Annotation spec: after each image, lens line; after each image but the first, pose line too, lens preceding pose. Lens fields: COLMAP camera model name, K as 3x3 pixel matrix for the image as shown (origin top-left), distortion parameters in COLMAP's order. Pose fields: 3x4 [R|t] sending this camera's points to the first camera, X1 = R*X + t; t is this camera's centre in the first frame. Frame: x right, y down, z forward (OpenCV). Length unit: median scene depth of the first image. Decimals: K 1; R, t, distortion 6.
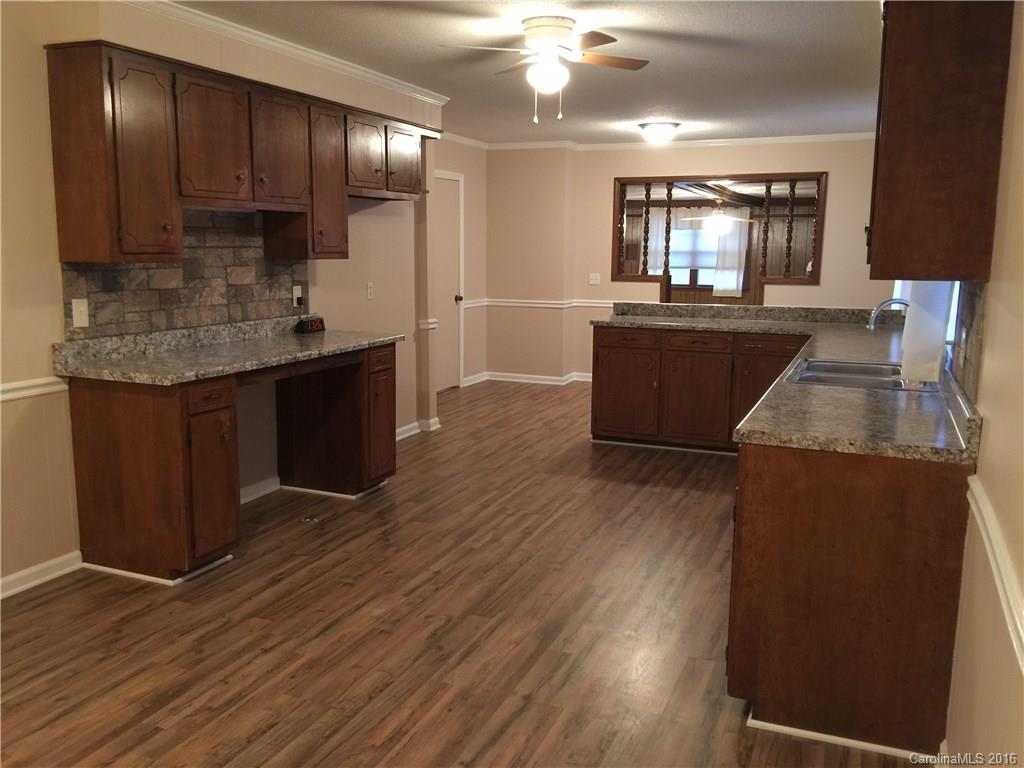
lens RADIAL K [[865.8, 0, 517.1], [0, 865.8, 383.4], [0, 0, 1]] dist [0.091665, -0.146141]
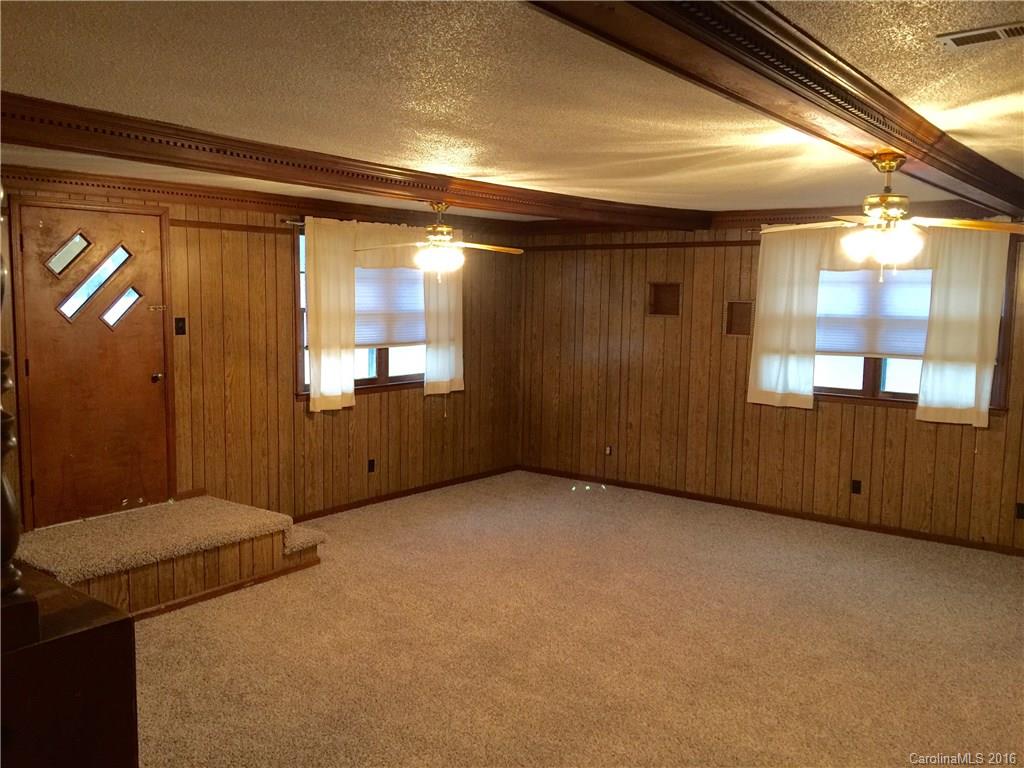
lens RADIAL K [[865.8, 0, 517.1], [0, 865.8, 383.4], [0, 0, 1]] dist [0.091665, -0.146141]
pose [[0.966110, 0.028071, -0.256600, 0.518366], [-0.043533, 0.997549, -0.054775, -0.310337], [0.254433, 0.064089, 0.964964, 1.881550]]
